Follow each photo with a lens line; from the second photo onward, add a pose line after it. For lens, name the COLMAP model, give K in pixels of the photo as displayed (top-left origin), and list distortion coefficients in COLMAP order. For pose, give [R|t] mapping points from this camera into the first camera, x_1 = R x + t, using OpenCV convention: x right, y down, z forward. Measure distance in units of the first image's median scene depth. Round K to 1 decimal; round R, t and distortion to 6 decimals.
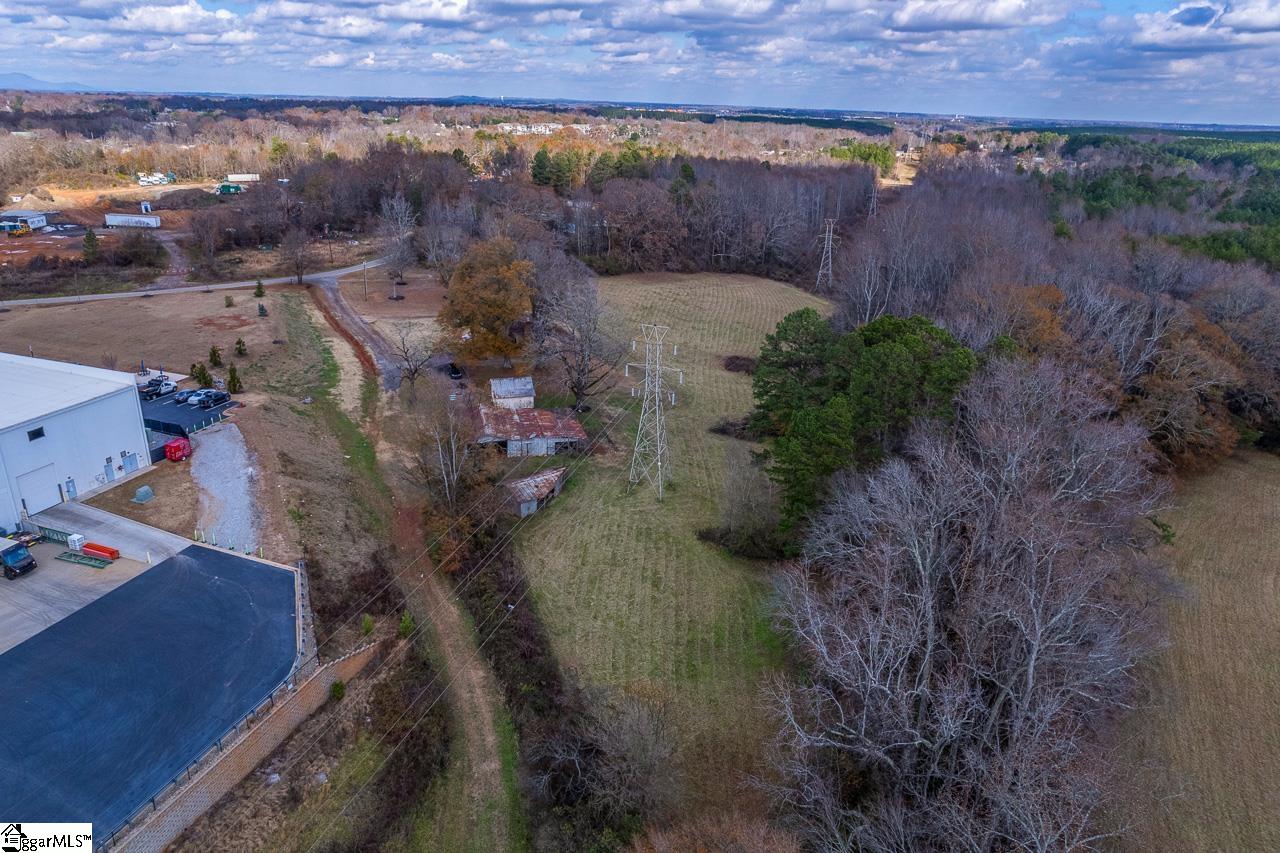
lens RADIAL K [[839.5, 0, 640.0], [0, 839.5, 426.5], [0, 0, 1]] dist [-0.089497, 0.091656]
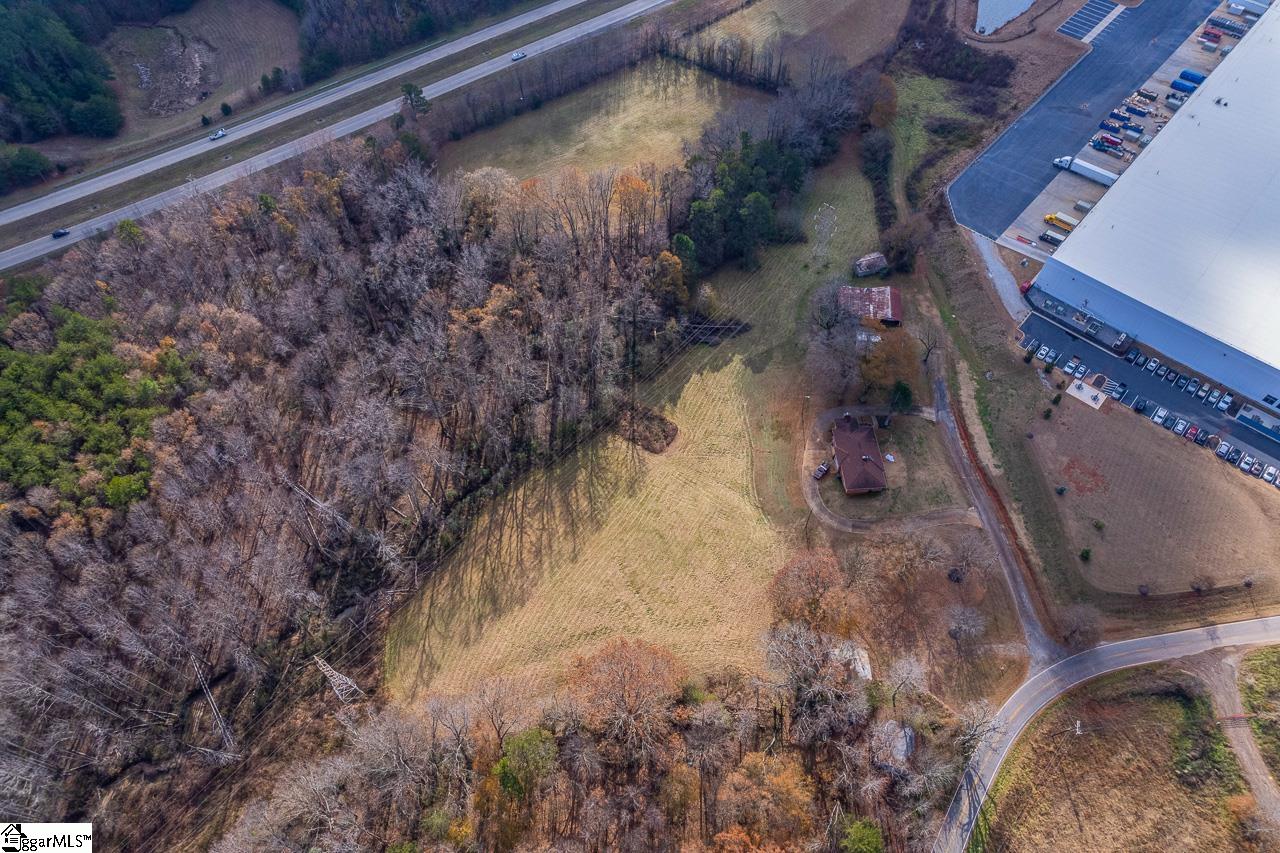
lens RADIAL K [[839.5, 0, 640.0], [0, 839.5, 426.5], [0, 0, 1]] dist [-0.089497, 0.091656]
pose [[-0.918052, -0.342694, 0.199353, -0.122619], [0.114930, 0.251198, 0.961088, -1.654053], [-0.379436, 0.905241, -0.191227, 1.645886]]
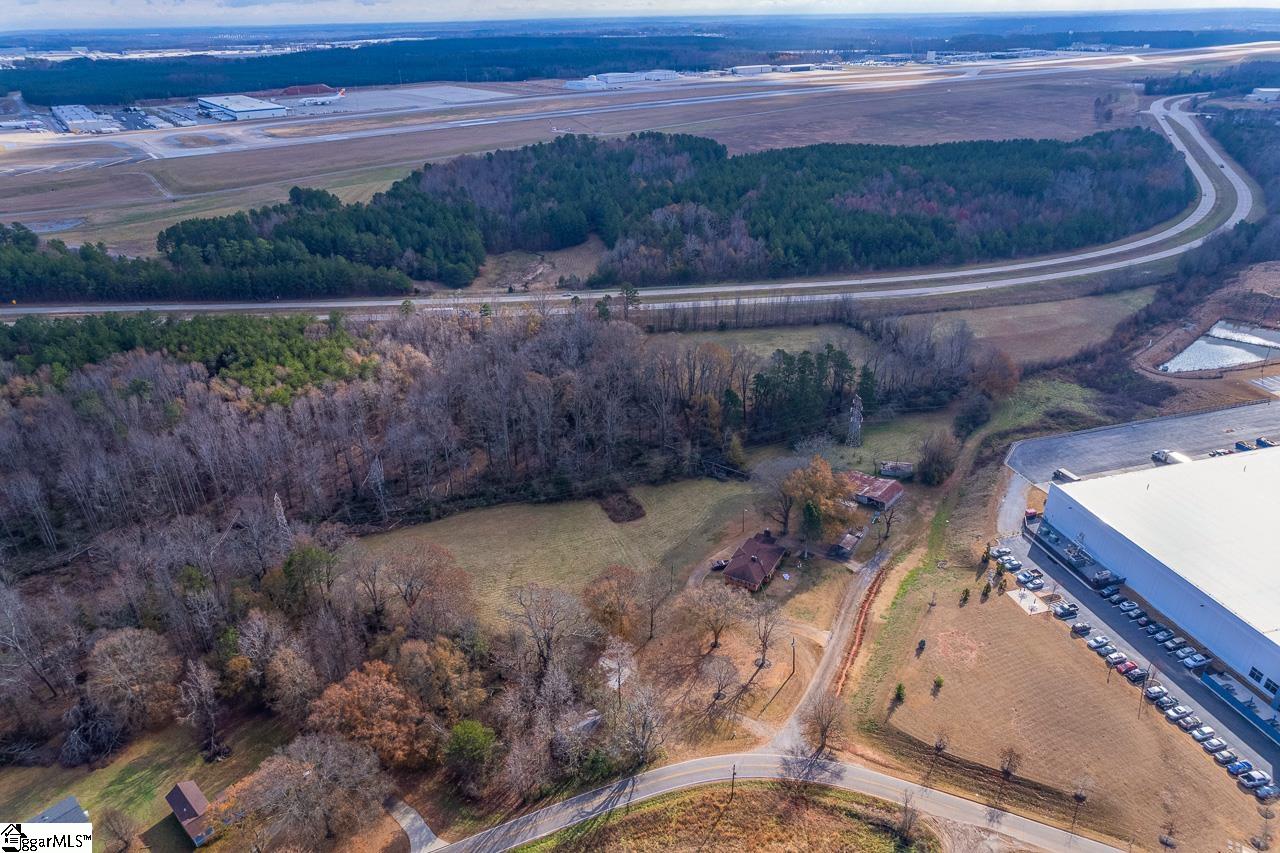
lens RADIAL K [[839.5, 0, 640.0], [0, 839.5, 426.5], [0, 0, 1]] dist [-0.089497, 0.091656]
pose [[-0.552998, -0.407293, 0.726846, -1.118997], [0.299464, 0.716916, 0.629566, -1.383924], [-0.777505, 0.565813, -0.274483, 1.712489]]
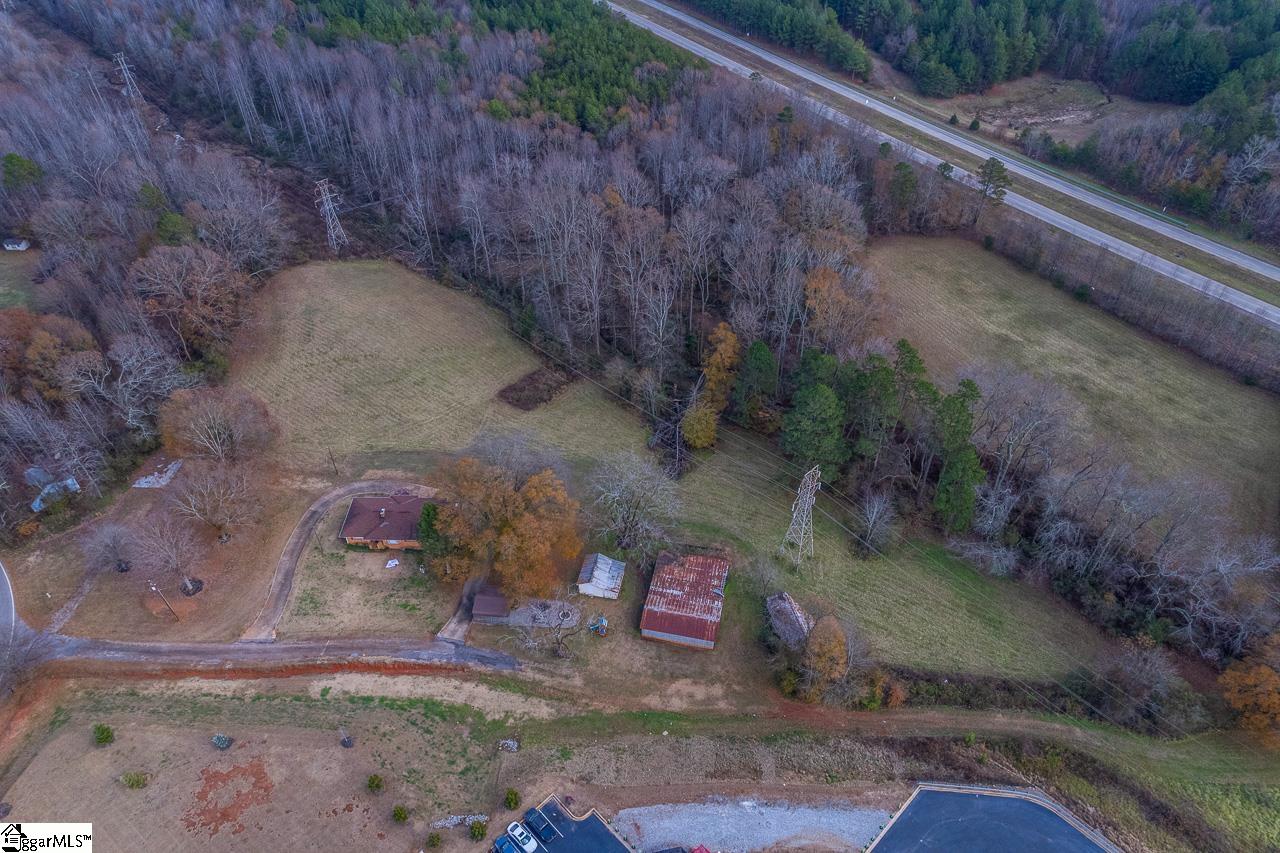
lens RADIAL K [[839.5, 0, 640.0], [0, 839.5, 426.5], [0, 0, 1]] dist [-0.089497, 0.091656]
pose [[0.462955, -0.615814, 0.637531, -0.687974], [0.347418, 0.787768, 0.508648, -0.708611], [-0.815459, -0.013992, 0.578646, 0.352871]]
